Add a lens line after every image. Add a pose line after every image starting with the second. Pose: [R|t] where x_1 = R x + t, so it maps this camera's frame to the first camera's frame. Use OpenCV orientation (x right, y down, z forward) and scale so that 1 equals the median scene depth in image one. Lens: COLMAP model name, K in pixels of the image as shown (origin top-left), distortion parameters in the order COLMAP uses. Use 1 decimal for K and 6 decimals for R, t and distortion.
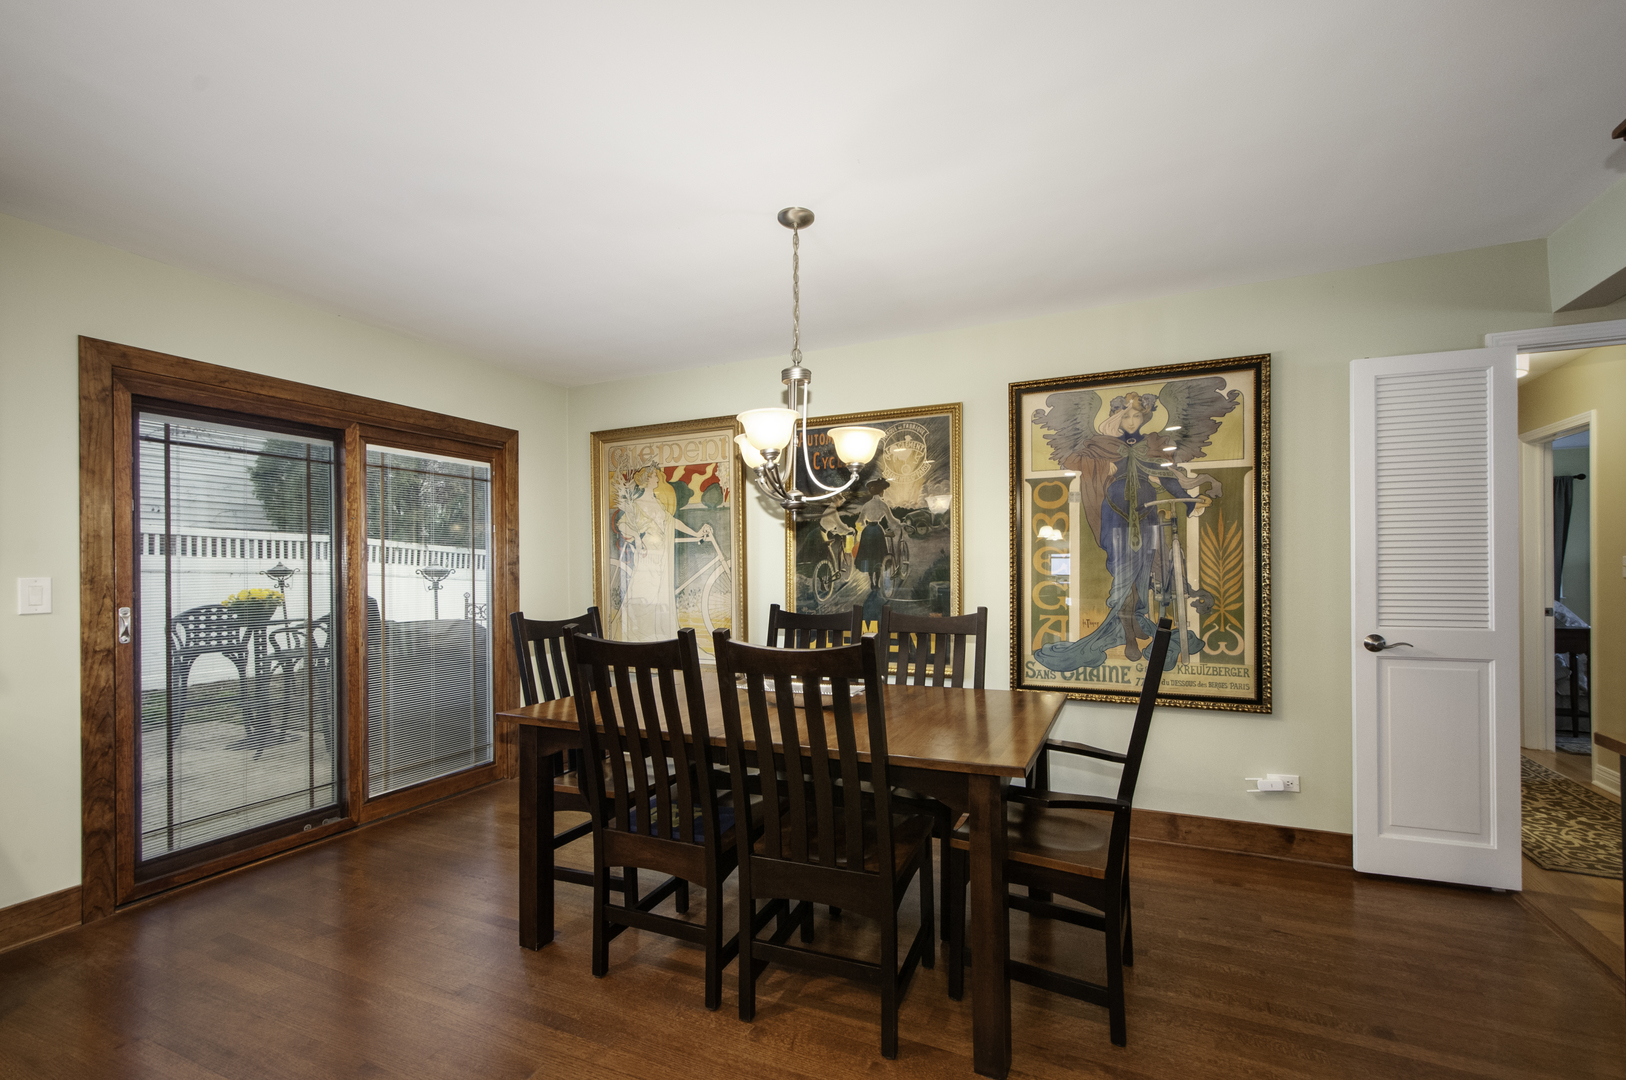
lens RADIAL K [[716.3, 0, 814.2], [0, 716.3, 569.2], [0, 0, 1]] dist [0.000340, 0.000284]
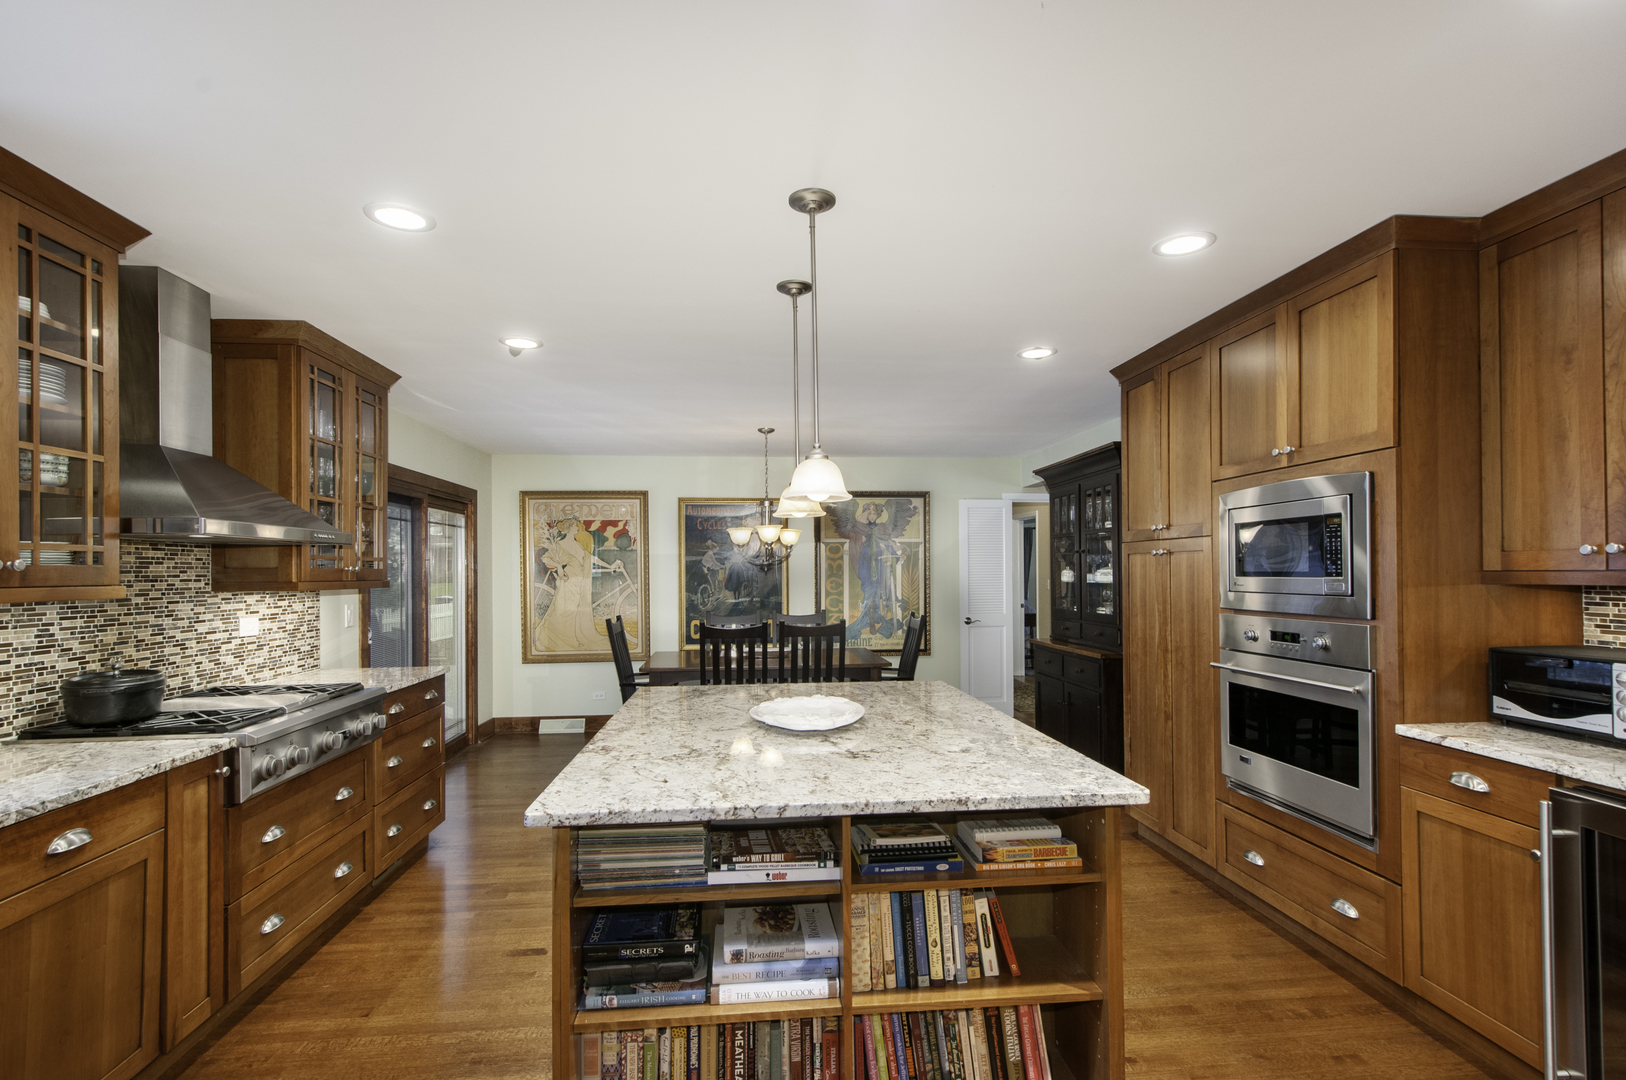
lens RADIAL K [[763.7, 0, 821.1], [0, 763.7, 564.1], [0, 0, 1]] dist [0.002787, 0.000157]
pose [[0.858981, 0.004875, 0.511984, -0.609962], [-0.000221, 0.999958, -0.009150, -0.039972], [-0.512007, 0.007746, 0.858946, -0.604818]]
